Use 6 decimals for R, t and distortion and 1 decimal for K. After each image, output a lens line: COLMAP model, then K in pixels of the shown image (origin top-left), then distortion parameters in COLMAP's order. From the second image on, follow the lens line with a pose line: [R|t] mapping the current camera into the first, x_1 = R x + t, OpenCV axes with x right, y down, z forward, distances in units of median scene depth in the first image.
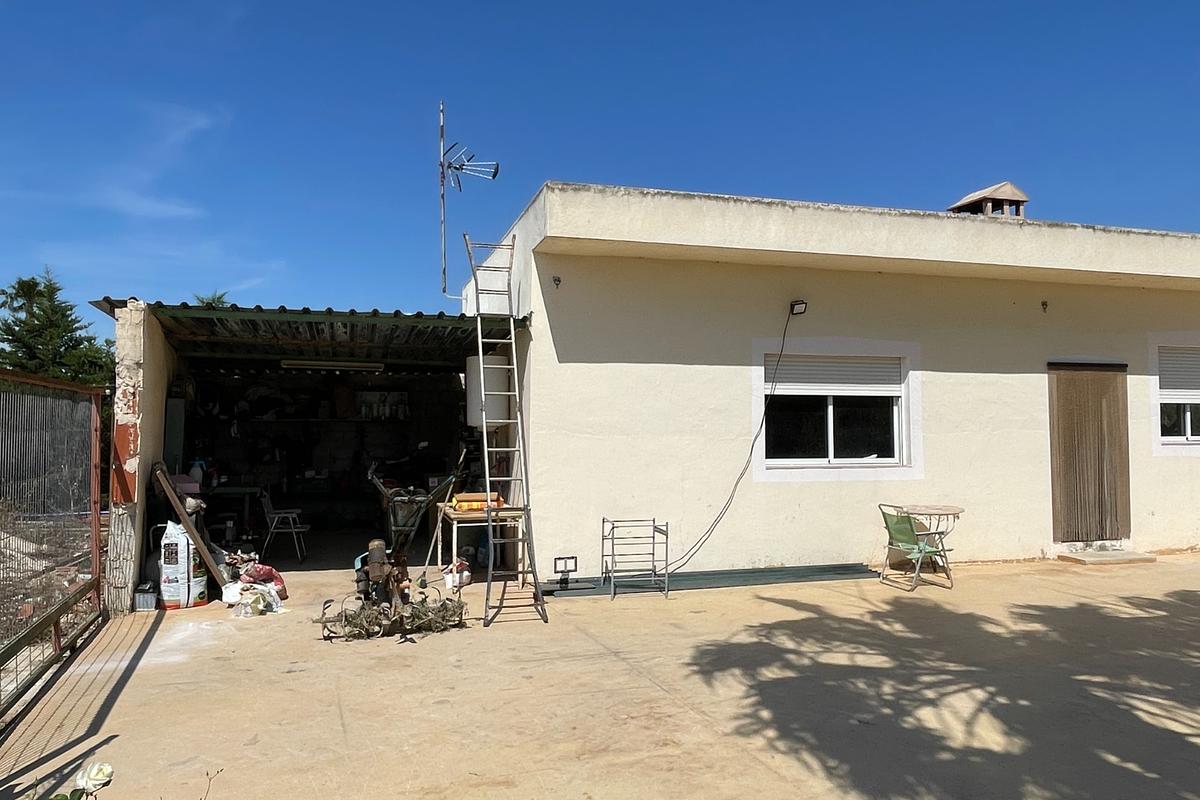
lens RADIAL K [[876.0, 0, 601.0], [0, 876.0, 394.8], [0, 0, 1]] dist [0.026790, -0.034734]
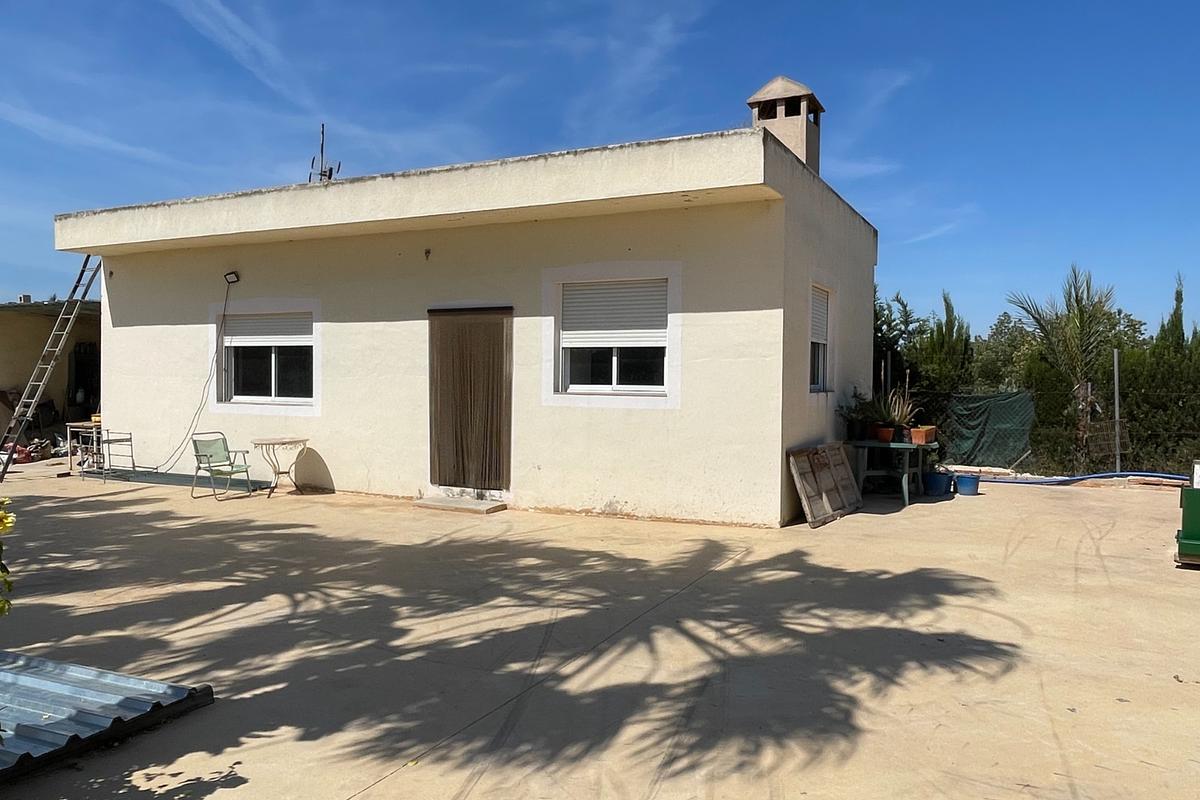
lens RADIAL K [[876.0, 0, 602.4], [0, 876.0, 401.1], [0, 0, 1]] dist [0.026790, -0.034734]
pose [[0.714617, 0.027477, -0.698976, 1.398785], [0.016924, 0.998257, 0.056545, 0.015836], [0.699311, -0.052237, 0.712906, 0.421941]]
